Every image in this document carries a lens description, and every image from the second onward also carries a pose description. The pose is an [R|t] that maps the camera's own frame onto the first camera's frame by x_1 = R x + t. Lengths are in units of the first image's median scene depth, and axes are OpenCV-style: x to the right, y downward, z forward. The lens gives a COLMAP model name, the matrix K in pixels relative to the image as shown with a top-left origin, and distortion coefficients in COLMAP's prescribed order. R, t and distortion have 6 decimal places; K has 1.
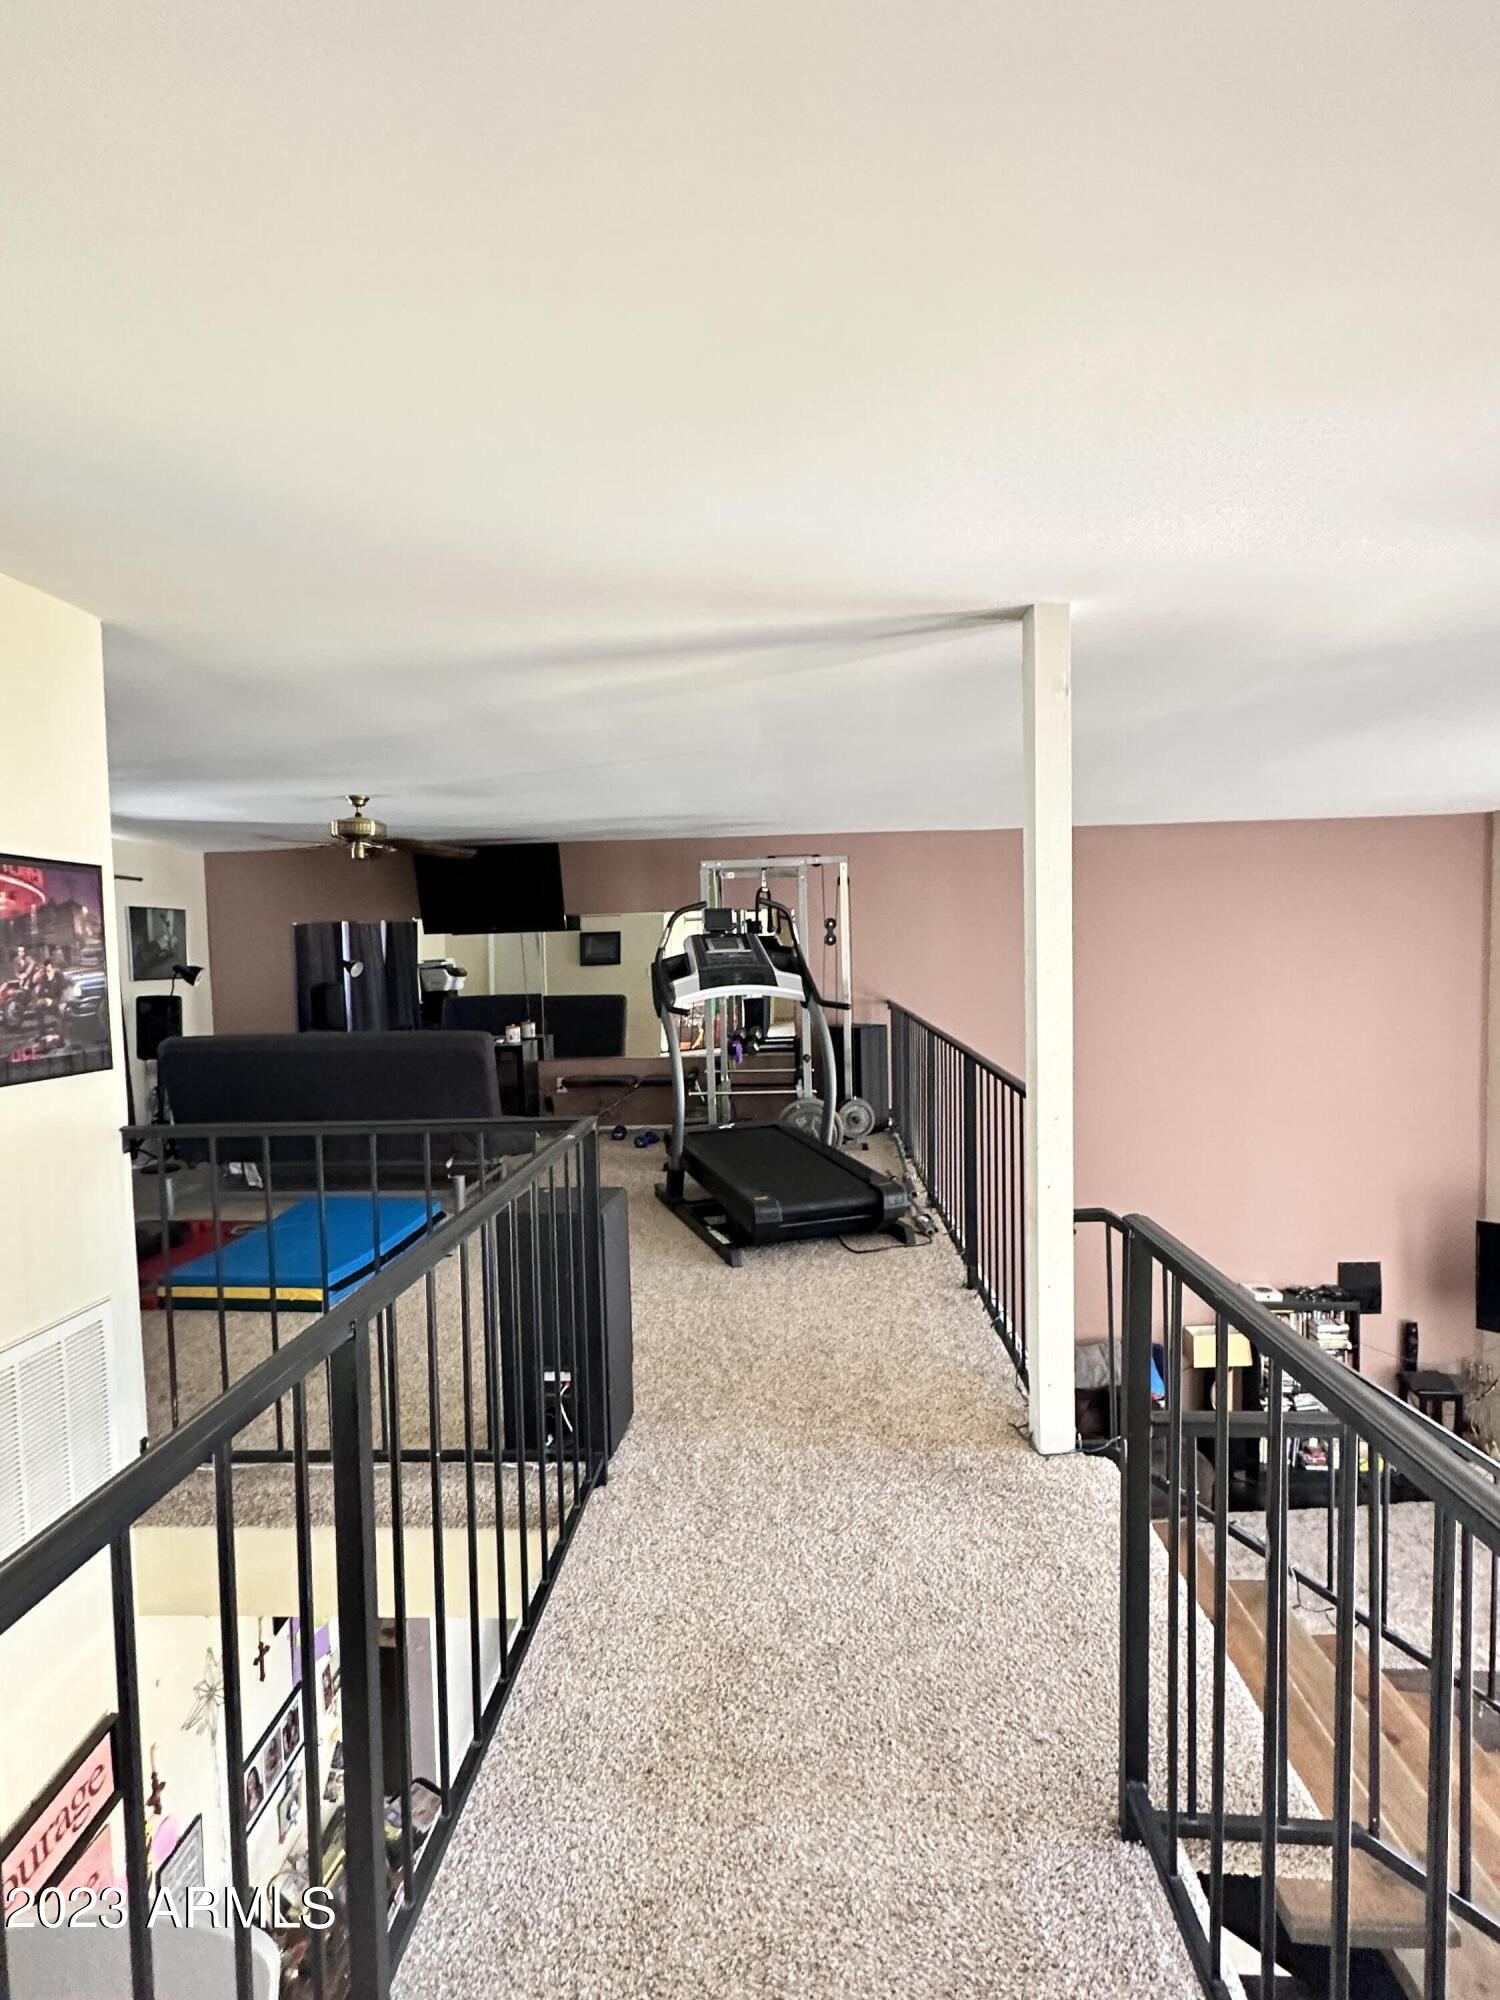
lens RADIAL K [[998.1, 0, 759.1], [0, 998.1, 992.4], [0, 0, 1]] dist [-0.003306, 0.000653]
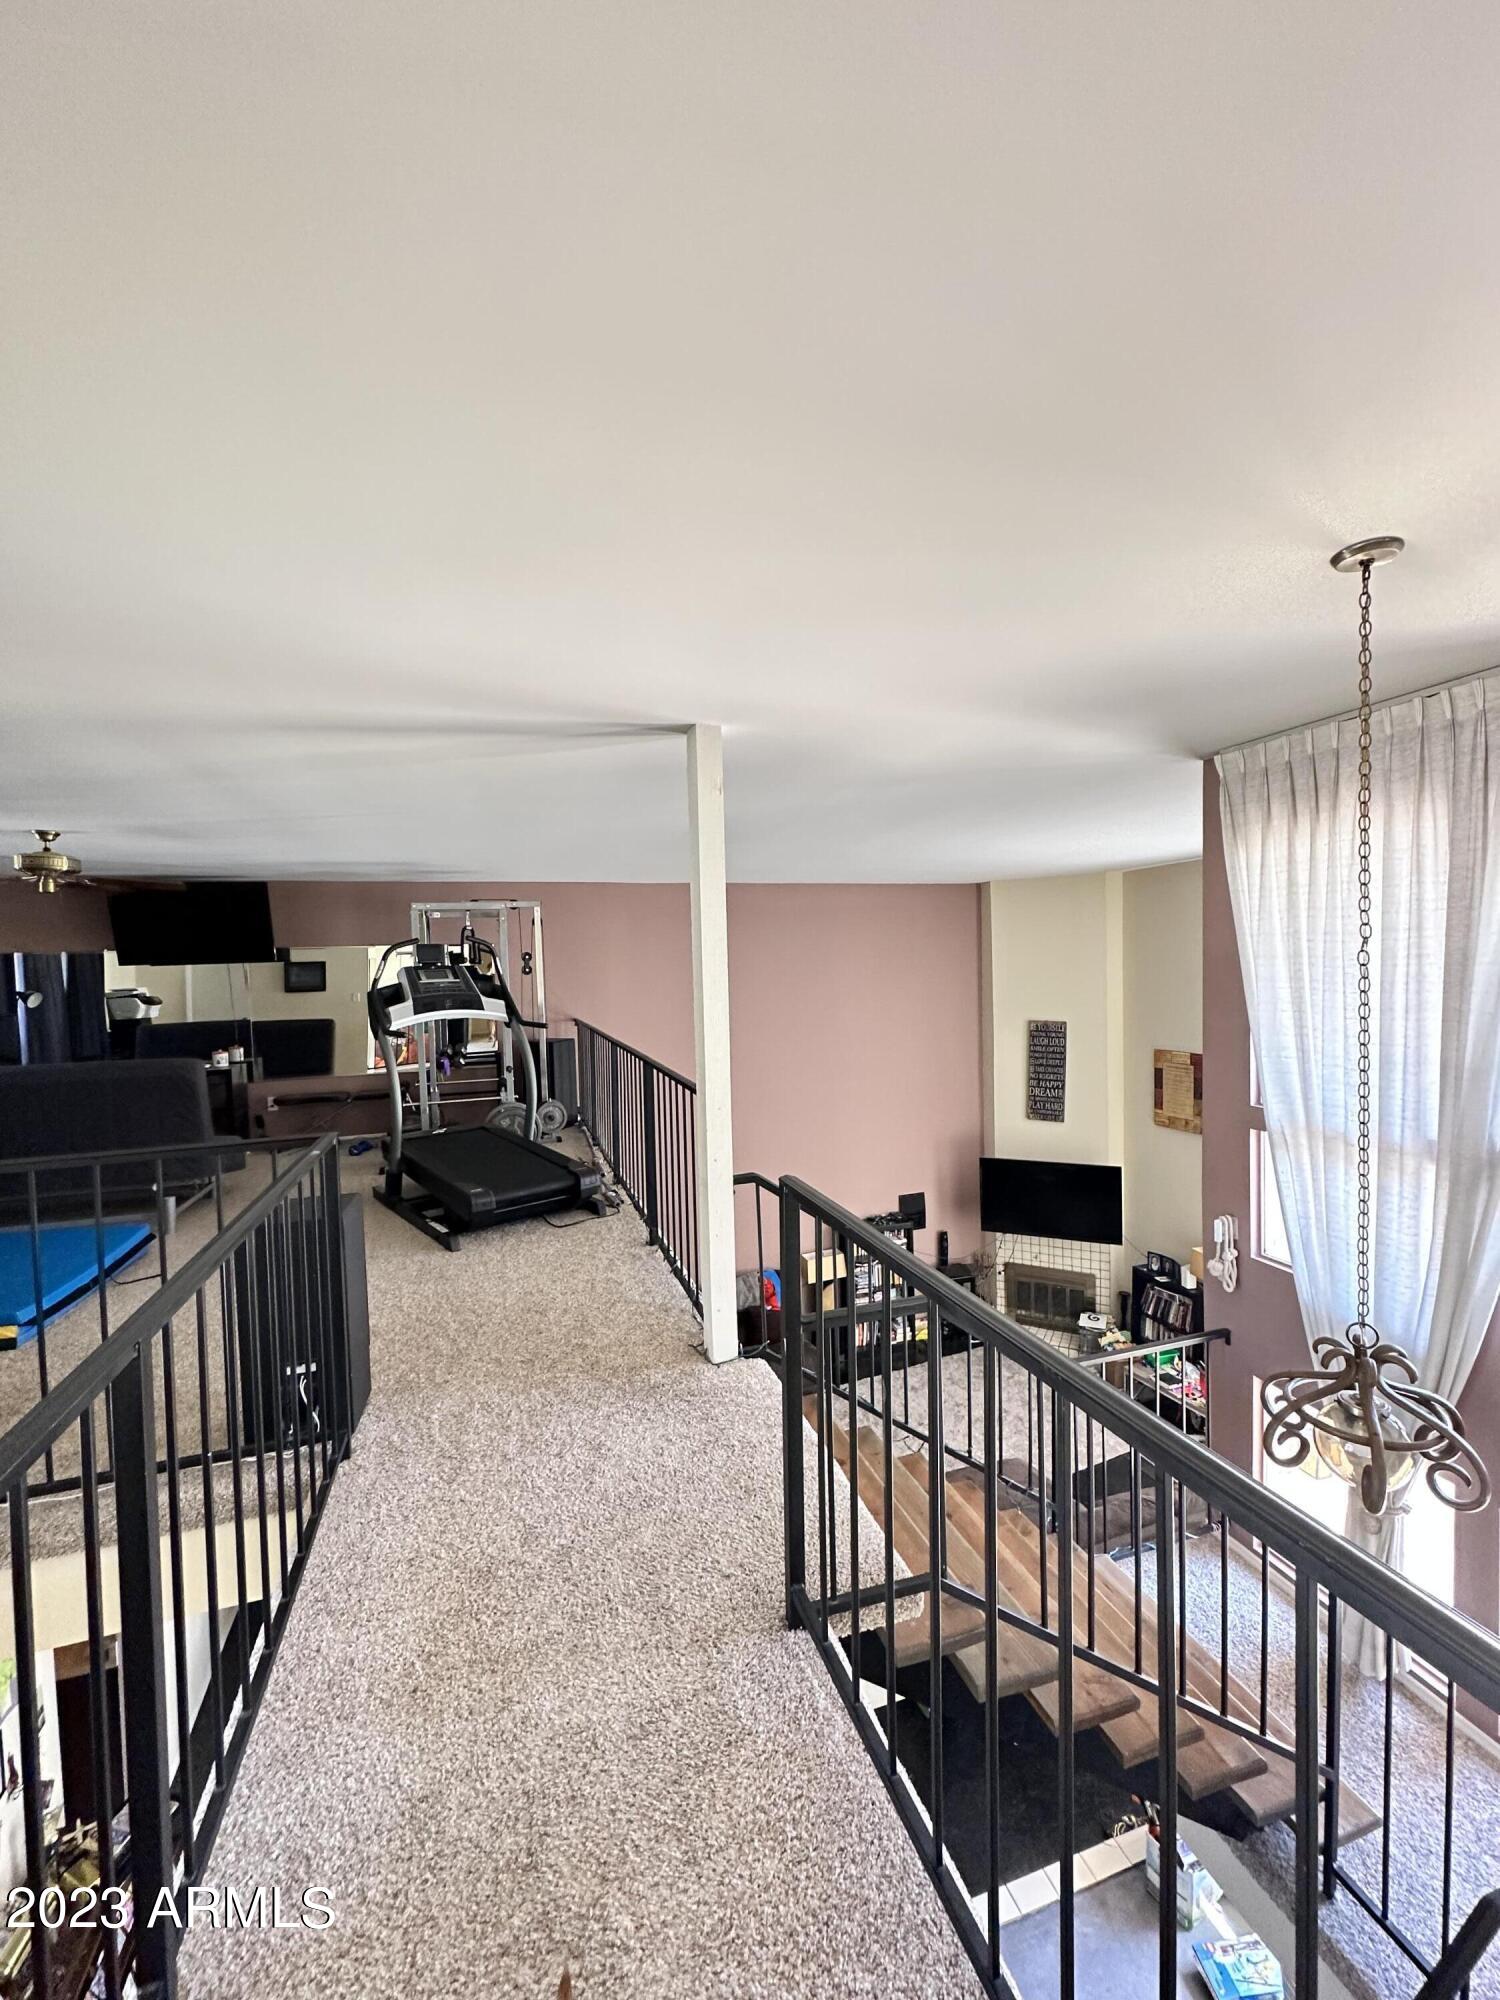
lens RADIAL K [[803.7, 0, 755.7], [0, 803.7, 998.7], [0, 0, 1]] dist [-0.003648, 0.001264]
pose [[0.935410, -0.014796, 0.353255, -0.026070], [0.019042, 0.999782, -0.008545, -0.009163], [-0.353051, 0.014720, 0.935488, -0.018814]]
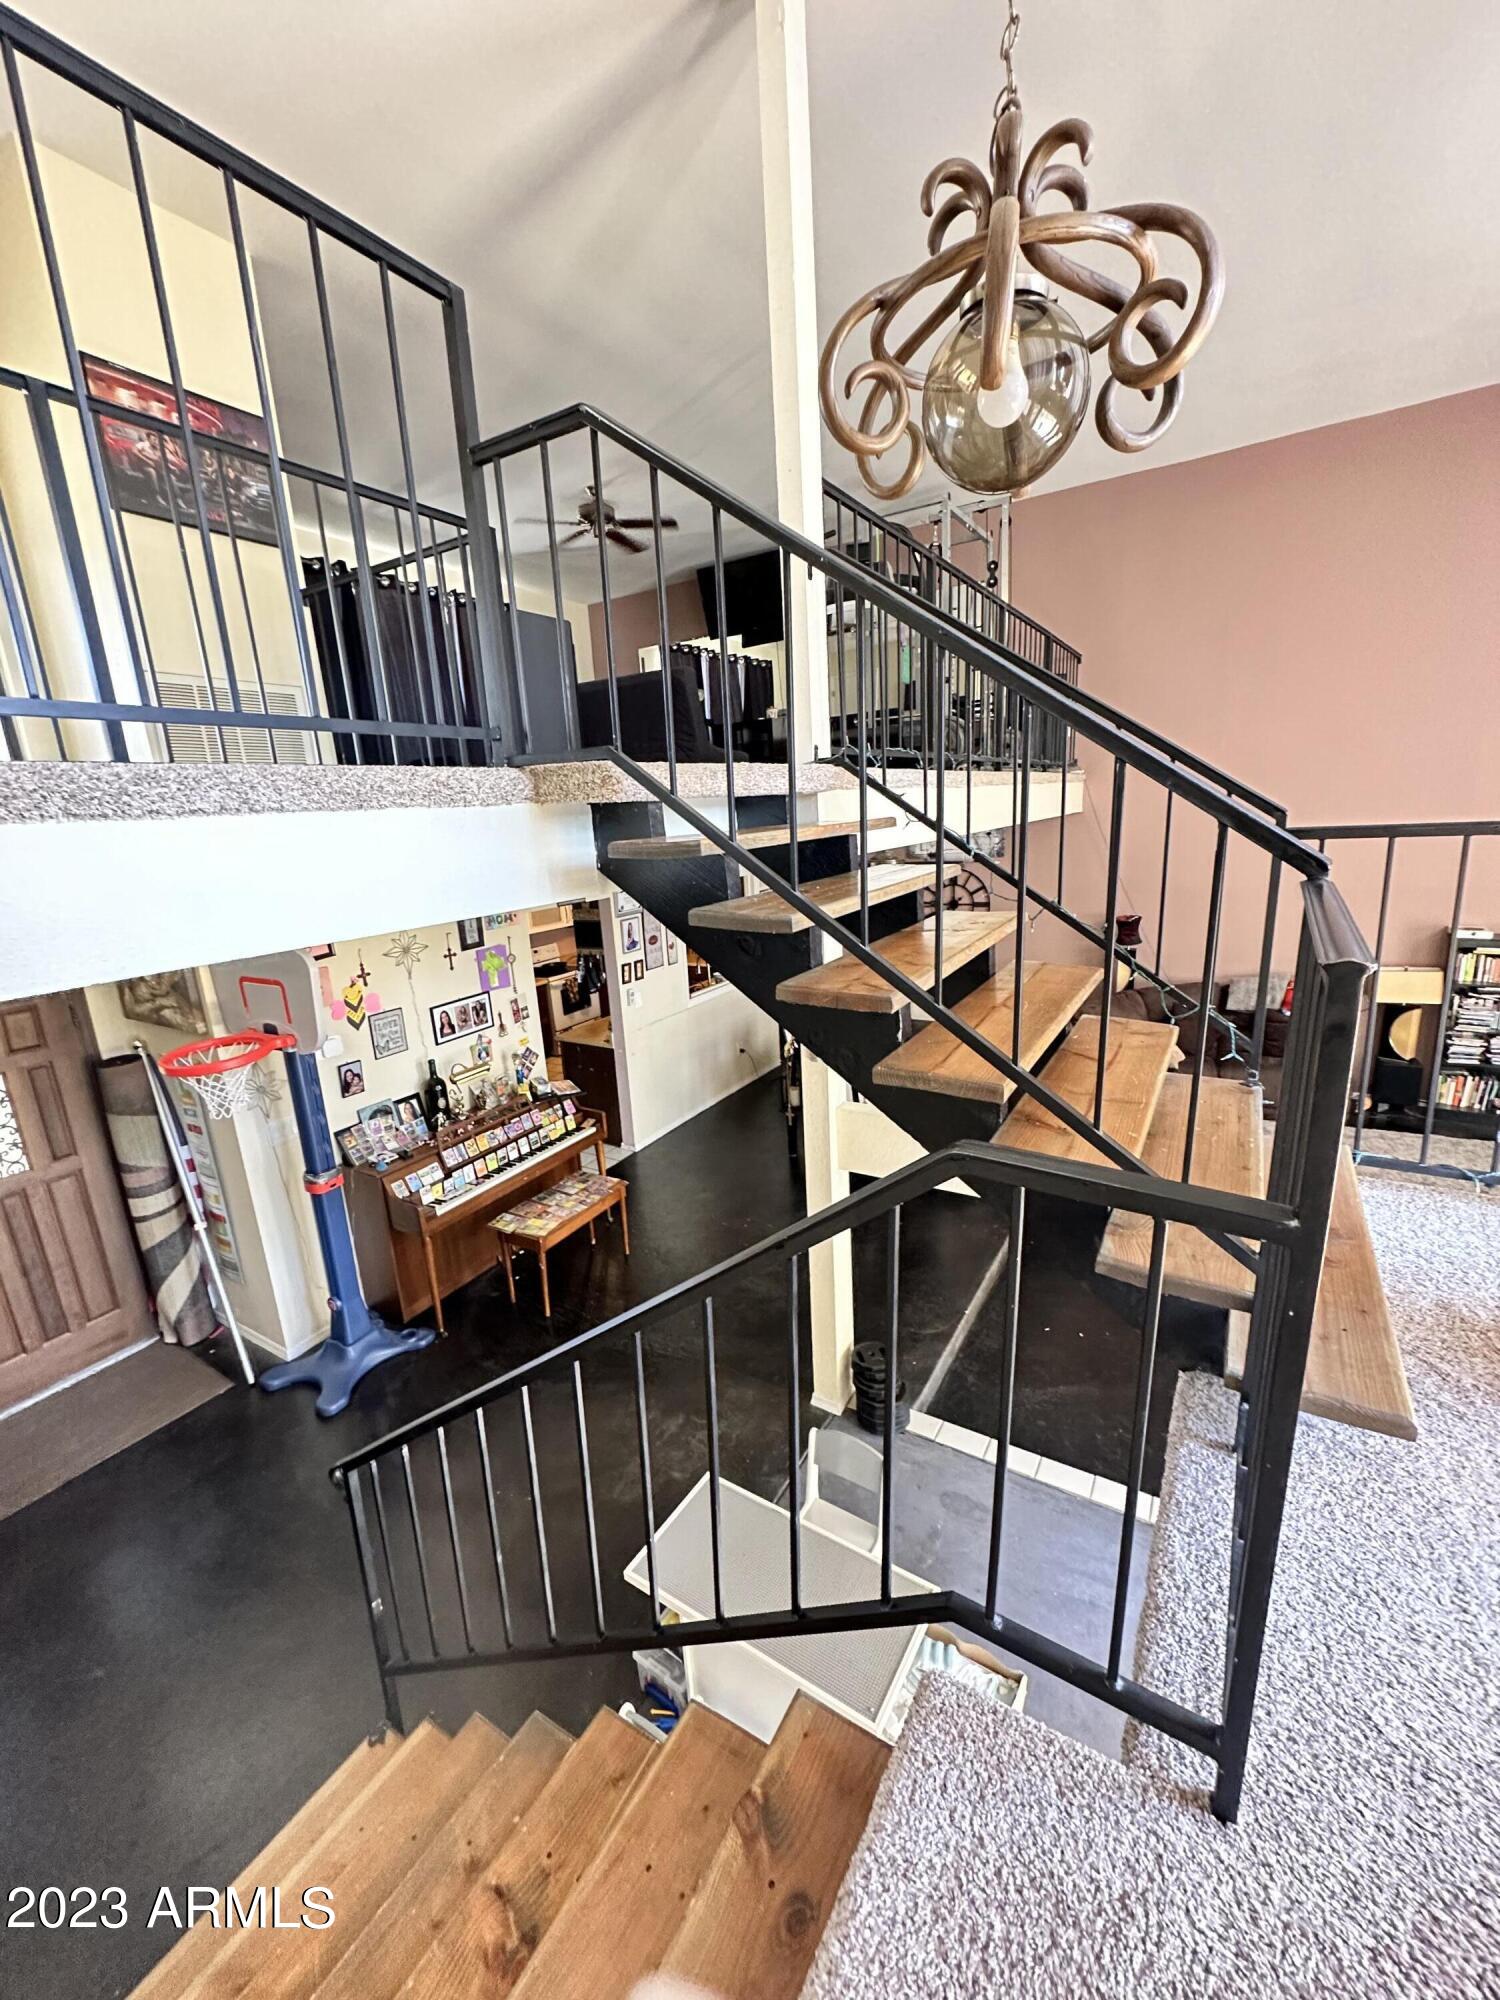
lens RADIAL K [[803.7, 0, 751.7], [0, 803.7, 1000.3], [0, 0, 1]] dist [-0.003648, 0.001264]
pose [[0.875615, 0.085148, -0.475445, 0.555352], [0.015644, 0.978823, 0.204110, 0.399858], [0.482756, -0.186159, 0.855740, 0.029419]]
